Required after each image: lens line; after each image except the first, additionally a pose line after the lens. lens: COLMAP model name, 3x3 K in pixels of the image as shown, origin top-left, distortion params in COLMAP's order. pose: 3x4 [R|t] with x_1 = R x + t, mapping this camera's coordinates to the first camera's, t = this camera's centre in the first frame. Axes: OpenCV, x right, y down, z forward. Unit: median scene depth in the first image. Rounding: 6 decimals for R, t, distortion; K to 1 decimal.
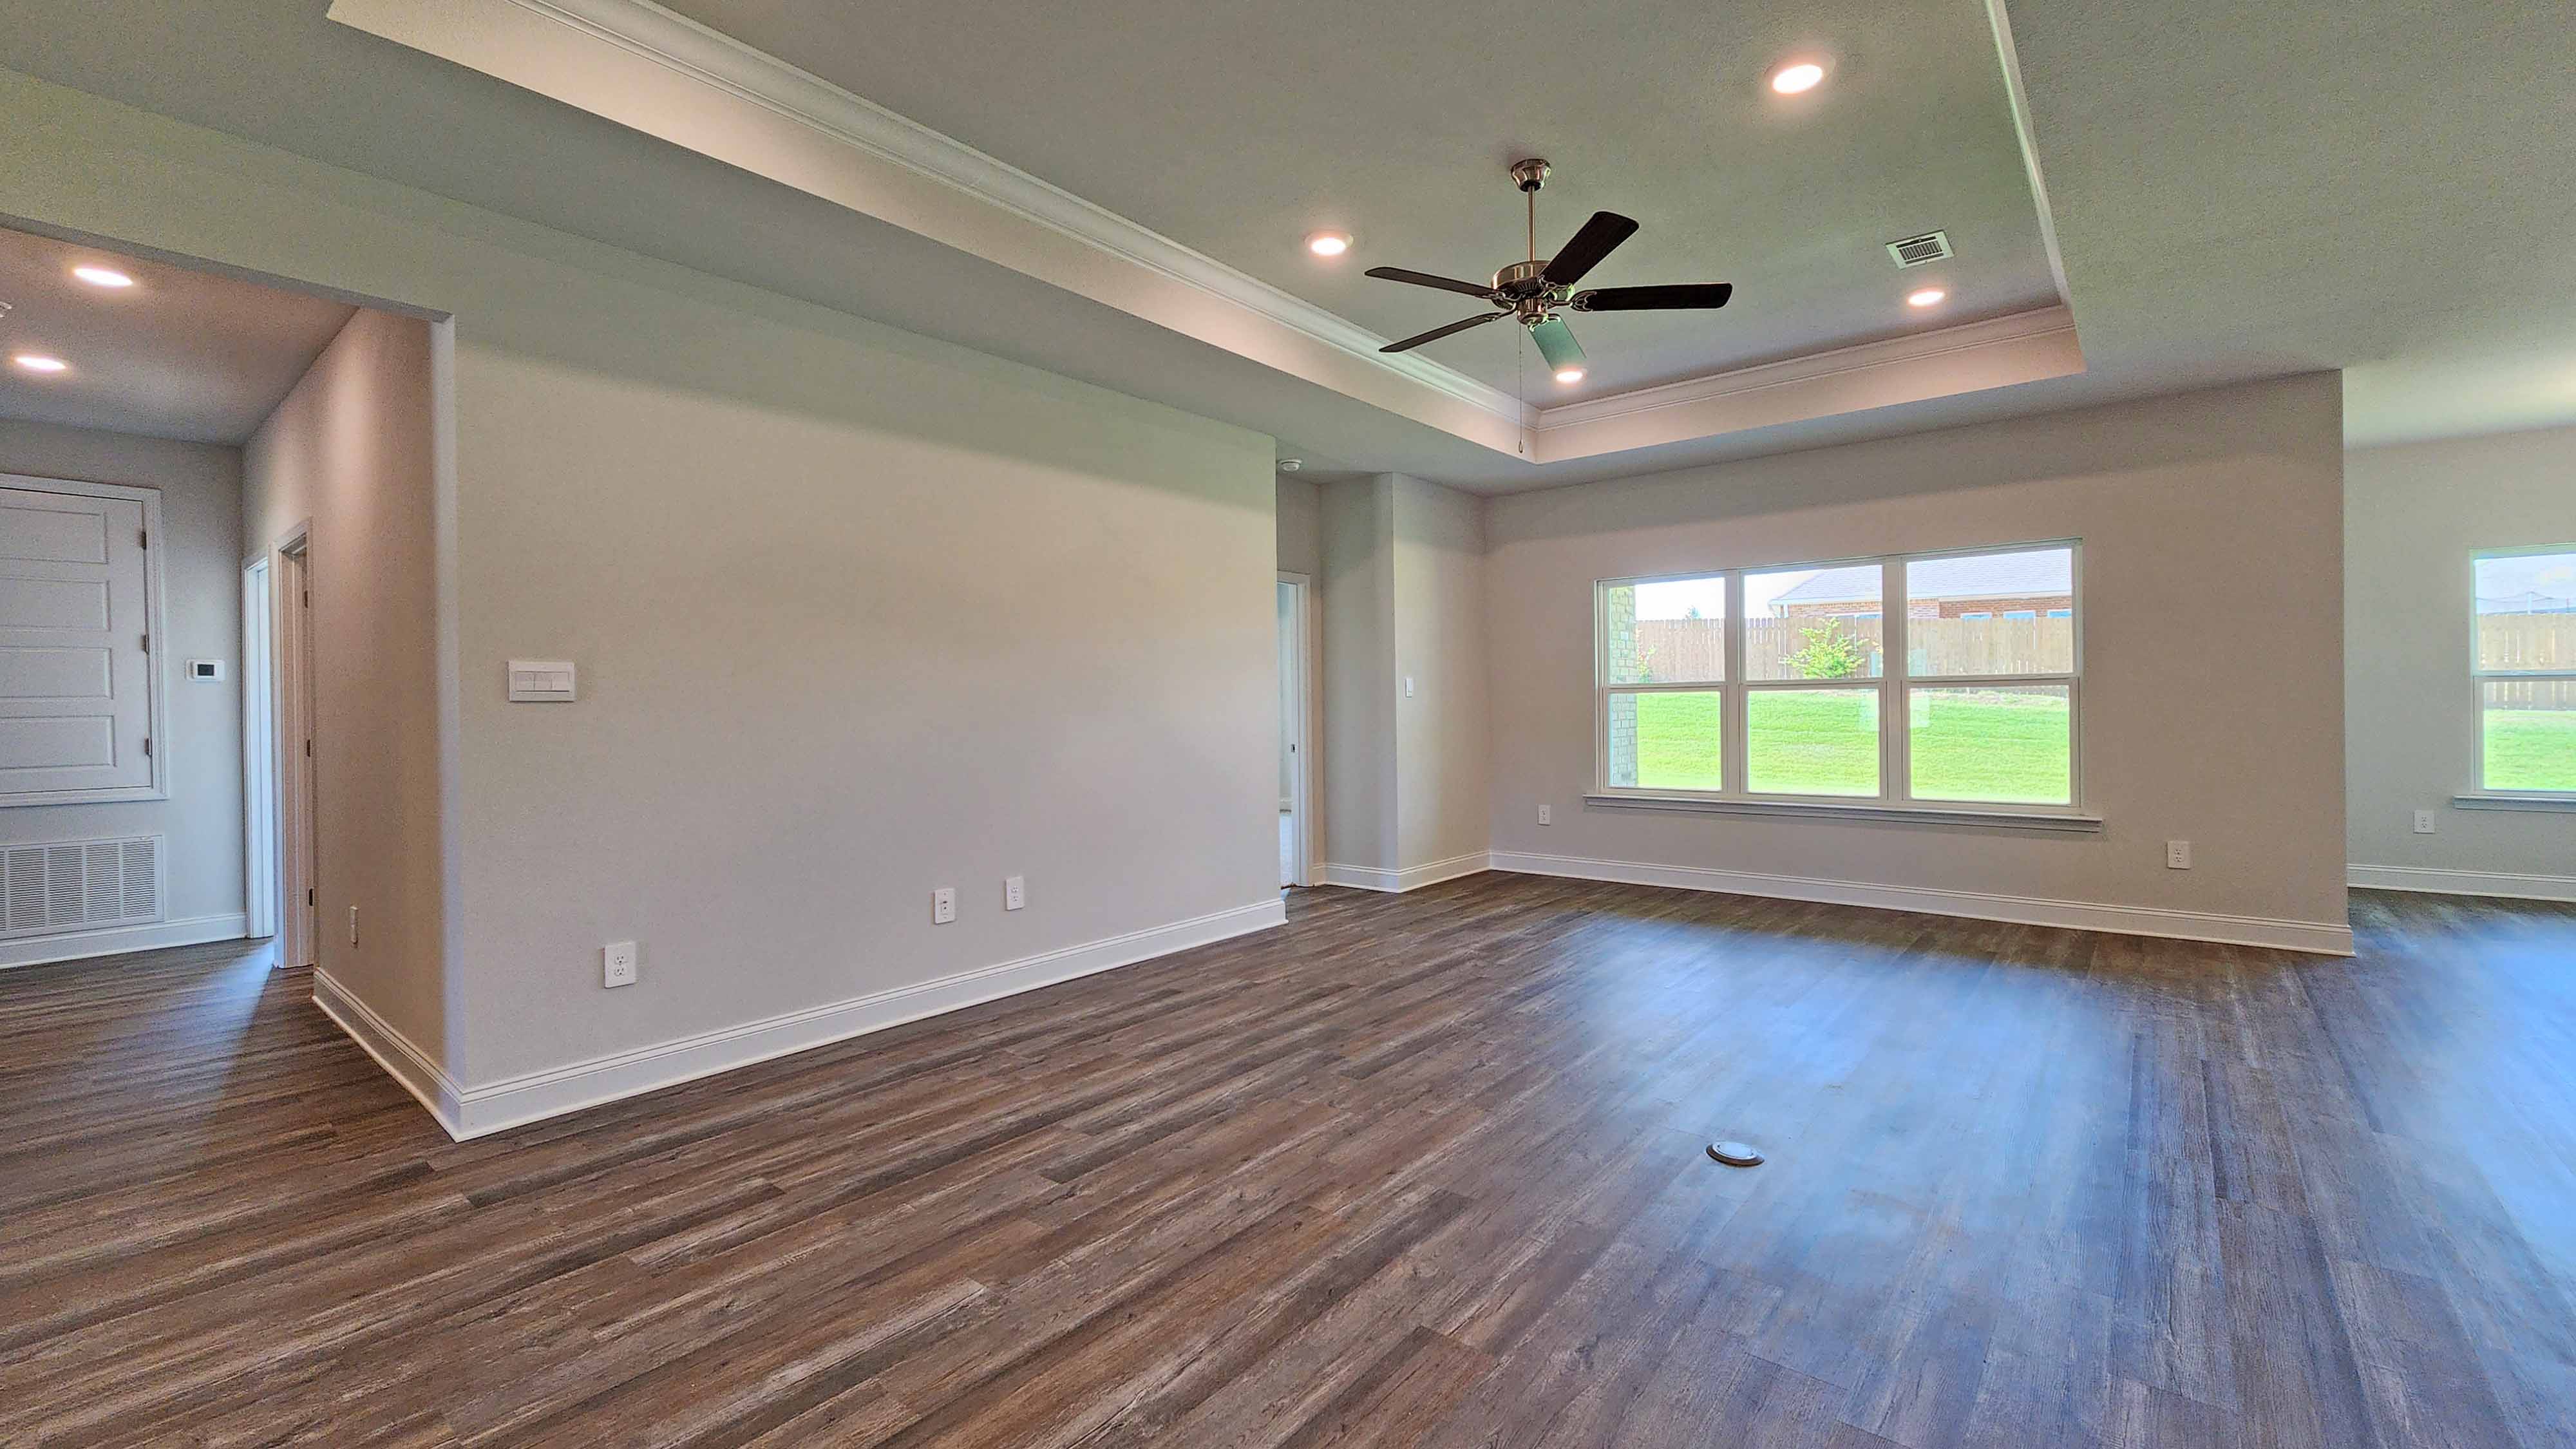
lens RADIAL K [[1059.5, 0, 1299.7], [0, 1059.5, 700.4], [0, 0, 1]] dist [0.002133, -0.000129]
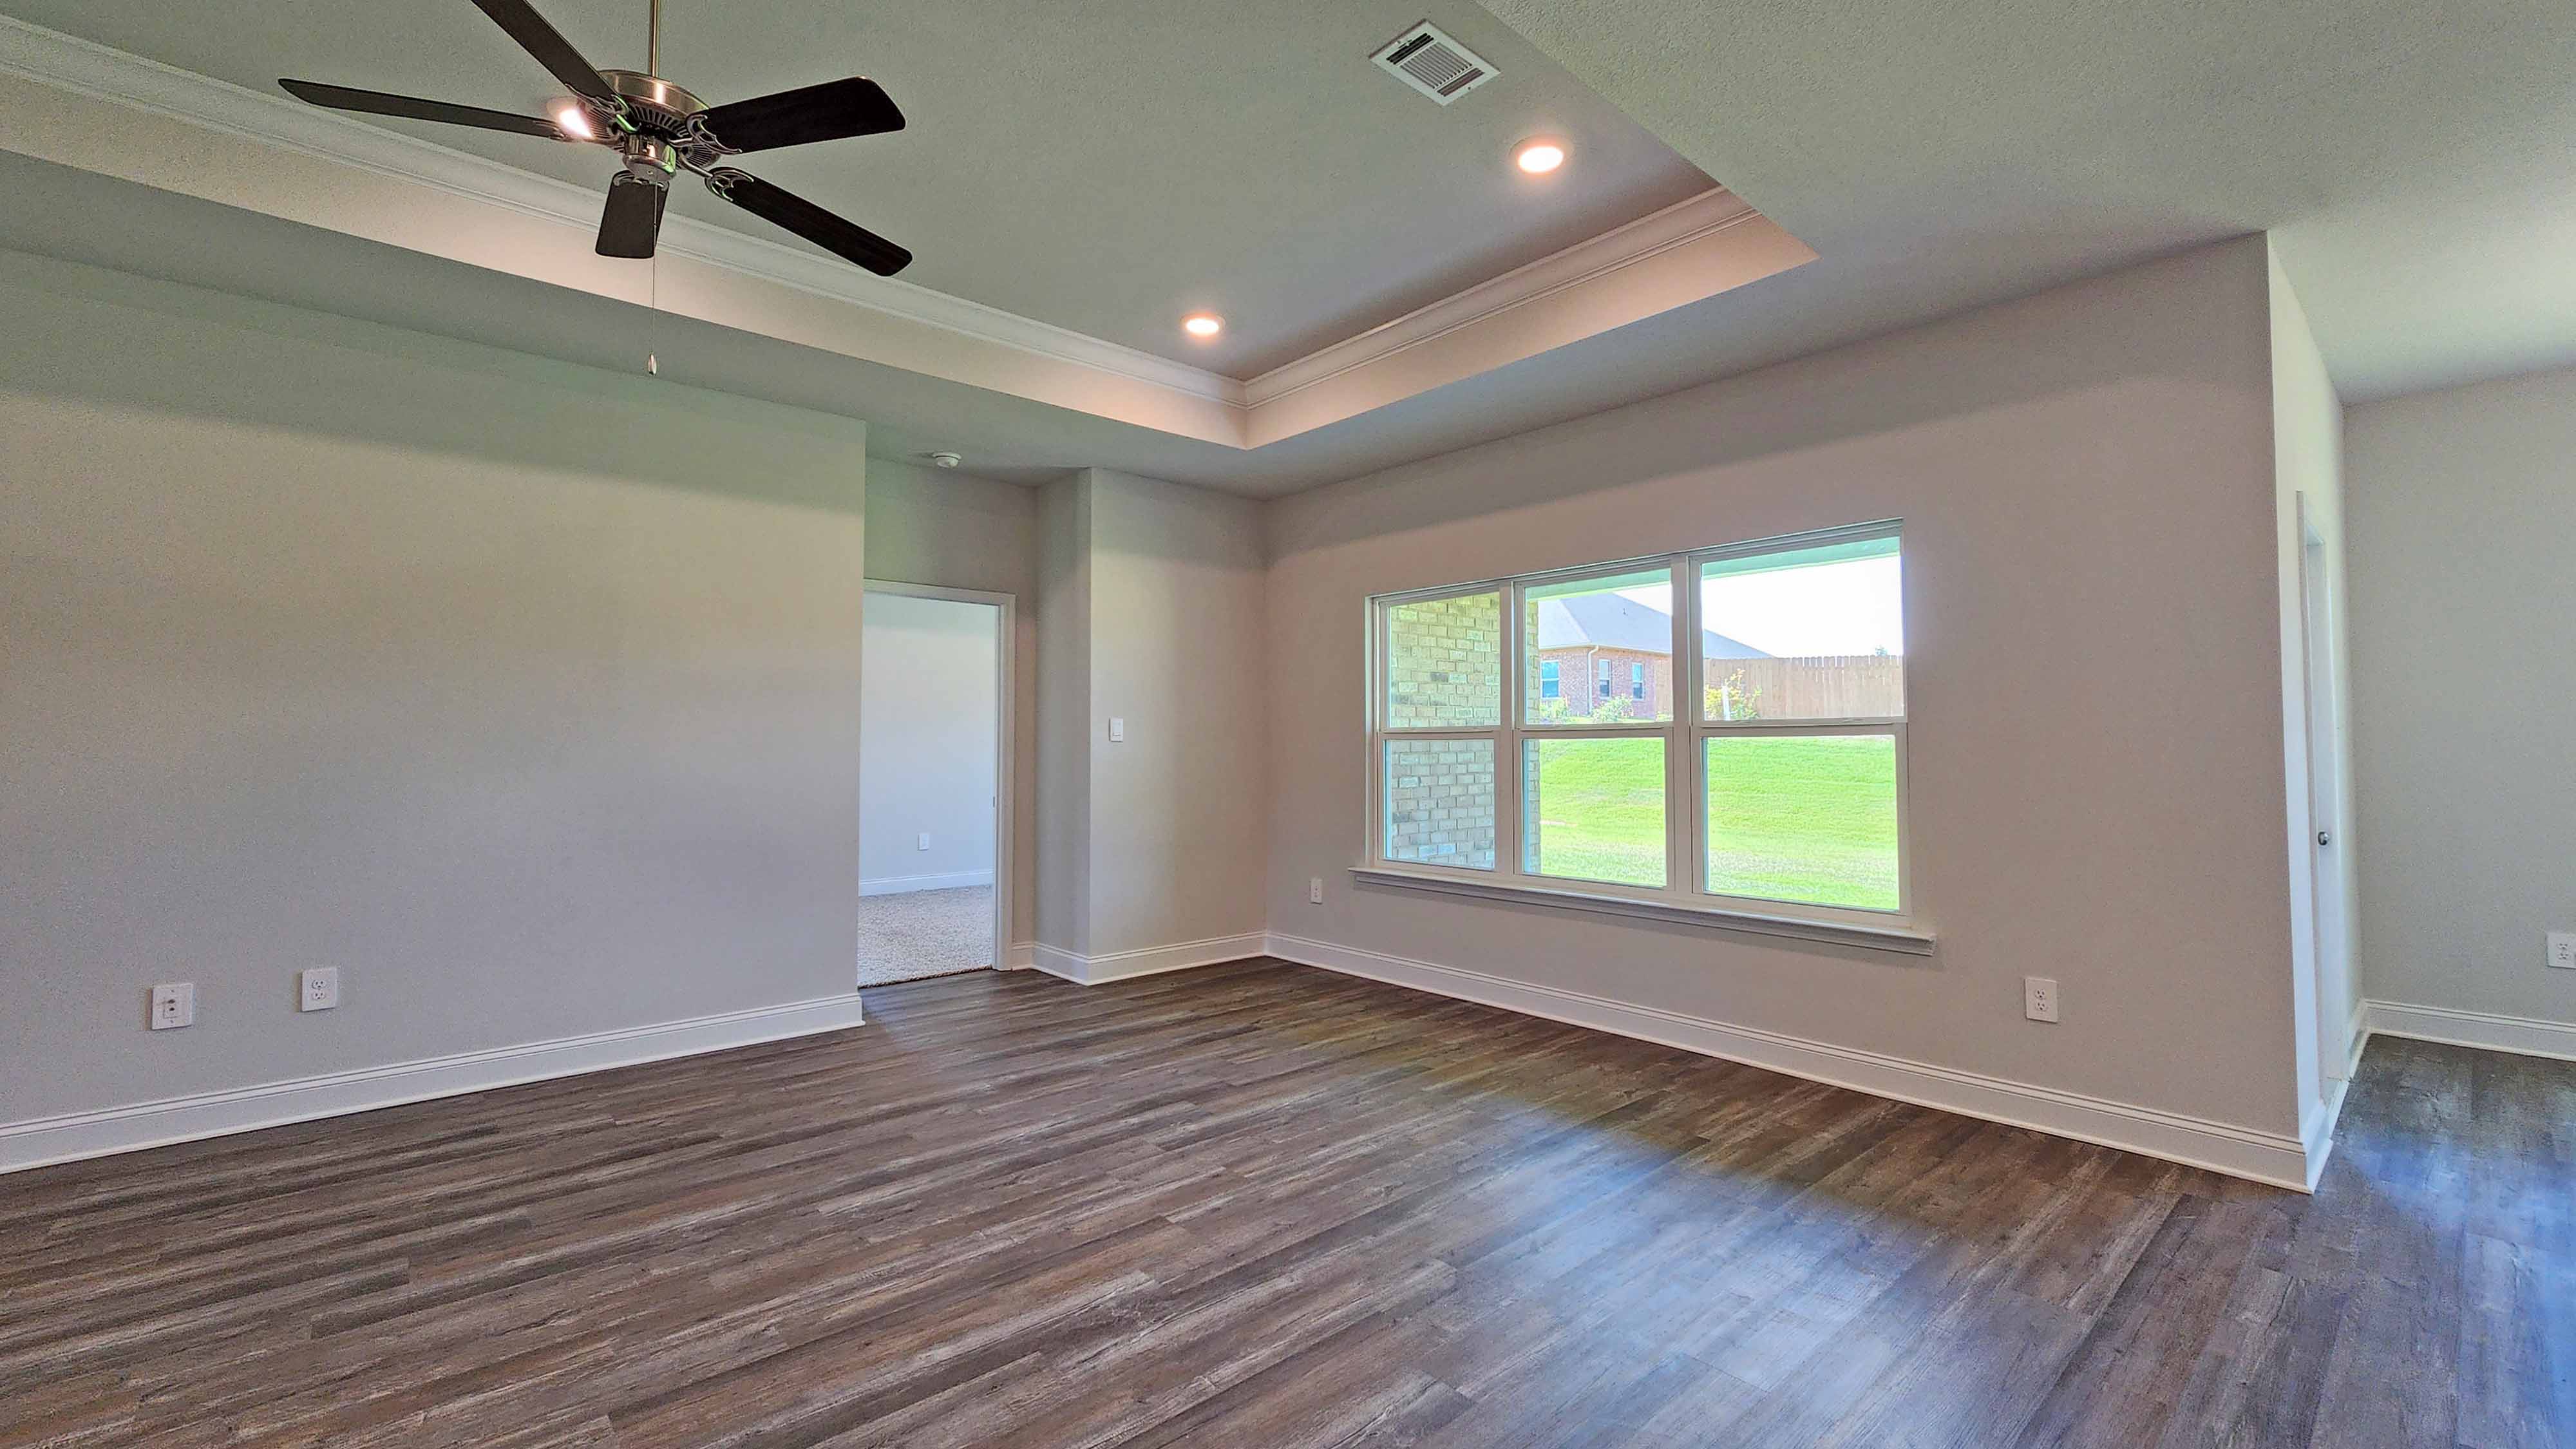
lens RADIAL K [[1049.4, 0, 1306.8], [0, 1049.4, 725.4], [0, 0, 1]] dist [-0.005489, -0.000258]
pose [[0.988541, 0.009928, -0.150625, 0.439861], [-0.012222, 0.999823, -0.014312, -0.008539], [0.150456, 0.015989, 0.988487, 0.268702]]
